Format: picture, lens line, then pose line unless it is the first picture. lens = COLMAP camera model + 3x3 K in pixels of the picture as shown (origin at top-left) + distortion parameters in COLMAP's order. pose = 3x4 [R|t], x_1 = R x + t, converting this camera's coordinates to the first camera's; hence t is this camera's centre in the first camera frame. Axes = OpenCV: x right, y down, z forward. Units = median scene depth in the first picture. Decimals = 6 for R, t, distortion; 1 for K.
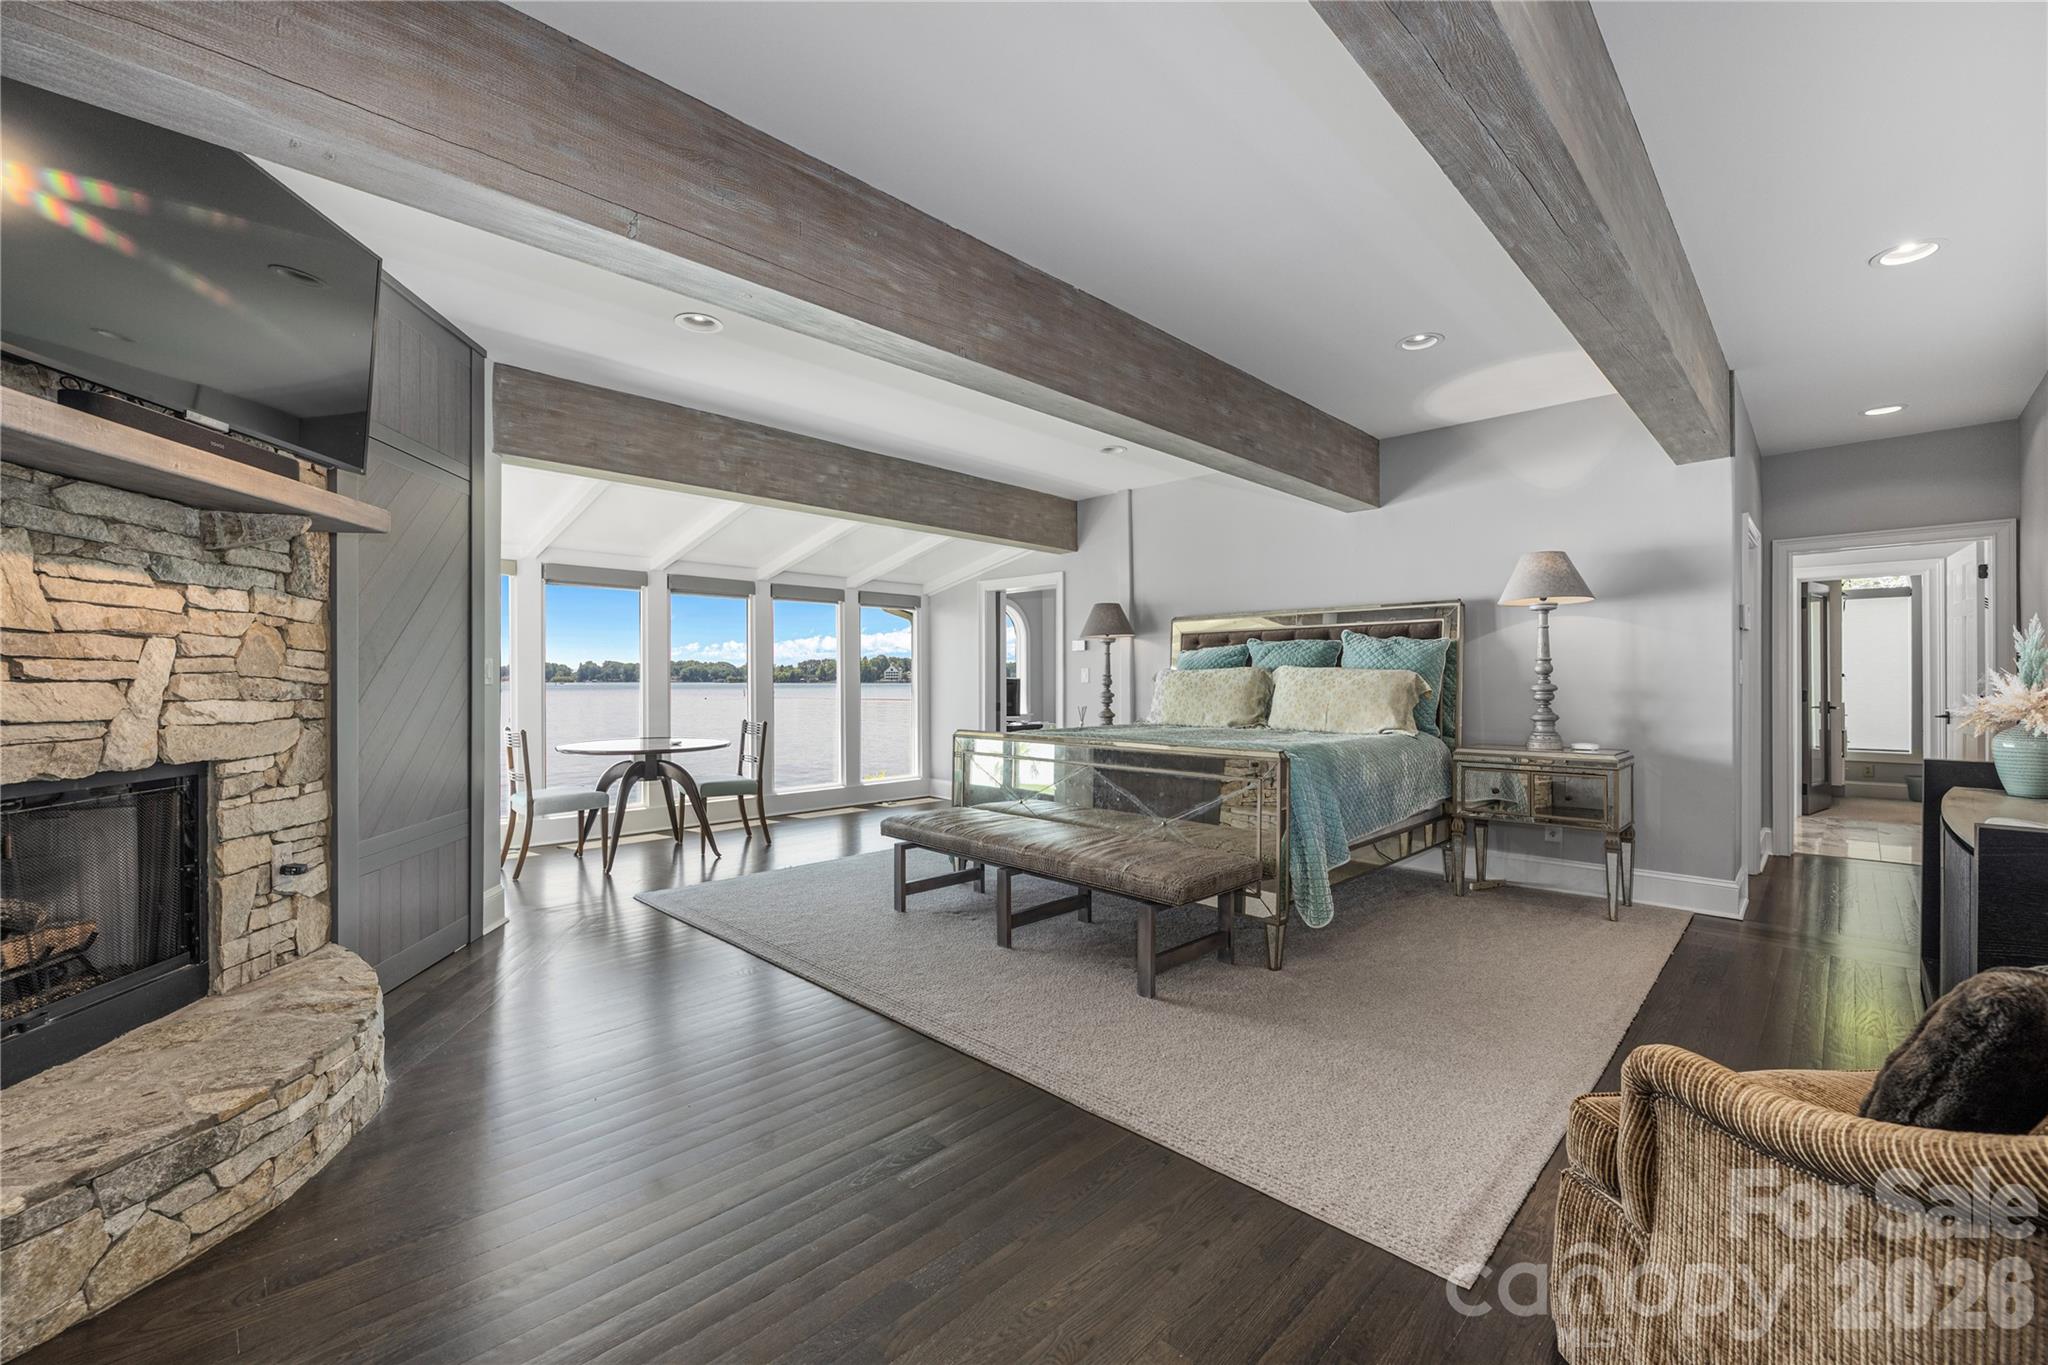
lens RADIAL K [[831.8, 0, 1043.5], [0, 831.8, 678.1], [0, 0, 1]] dist [-0.006211, 0.000801]
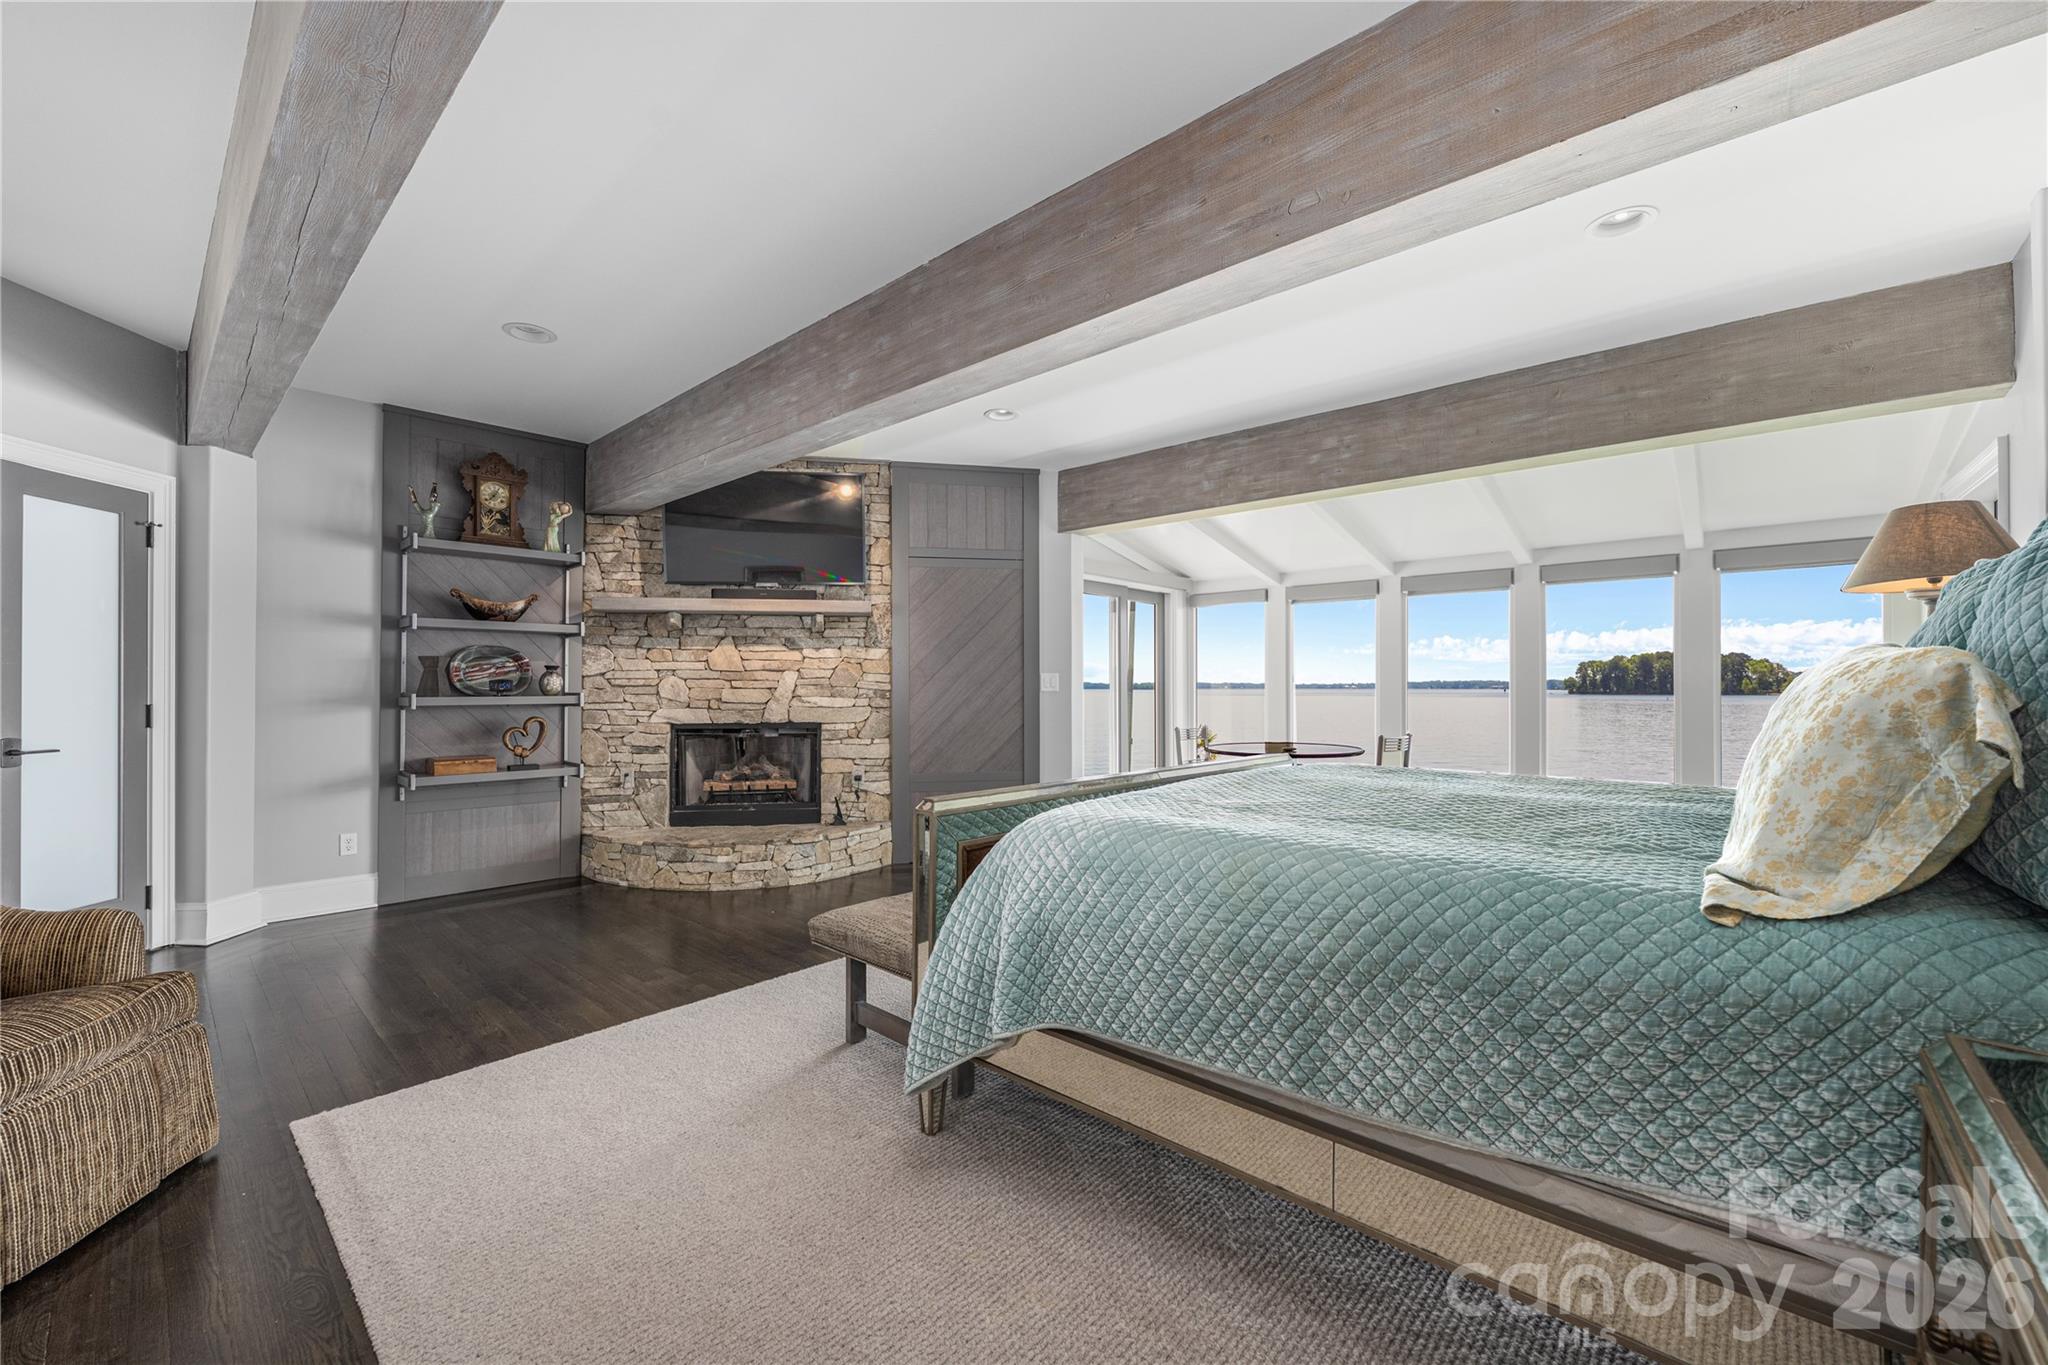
lens RADIAL K [[831.8, 0, 1035.5], [0, 831.8, 686.2], [0, 0, 1]] dist [-0.006211, 0.000801]
pose [[0.028916, 0.000342, -0.999582, 1.176610], [0.000909, 1.000000, 0.000369, -0.002903], [0.999581, -0.000919, 0.028916, 1.340580]]
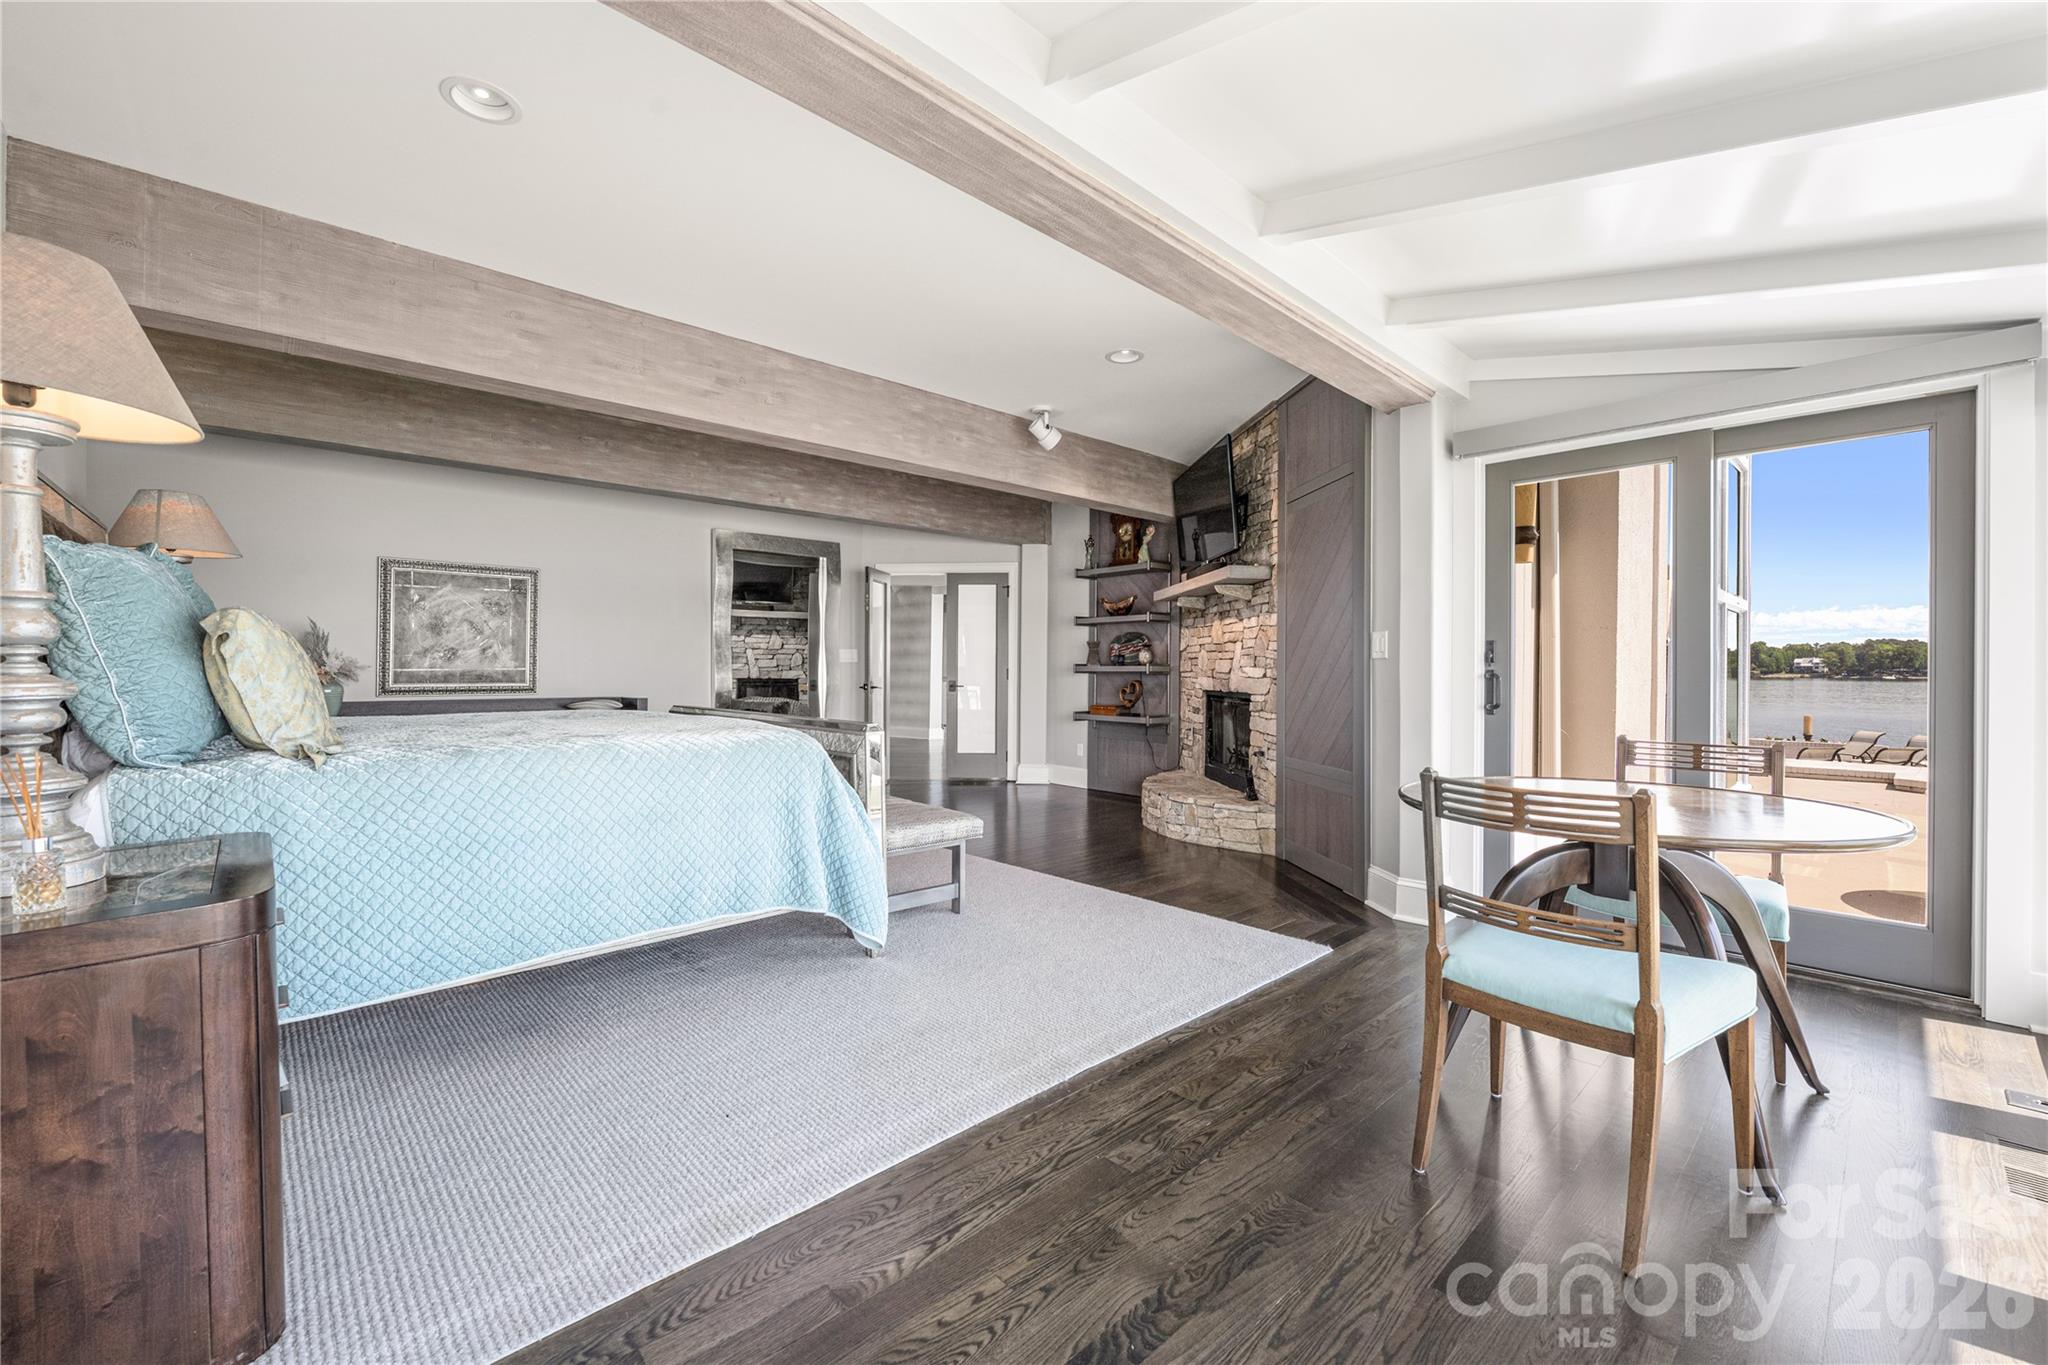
lens RADIAL K [[831.8, 0, 1028.3], [0, 831.8, 675.8], [0, 0, 1]] dist [-0.006211, 0.000801]
pose [[-0.998386, 0.000616, 0.056796, -0.452220], [0.001017, 0.999975, 0.007032, 0.029841], [-0.056790, 0.007078, -0.998361, 2.900294]]
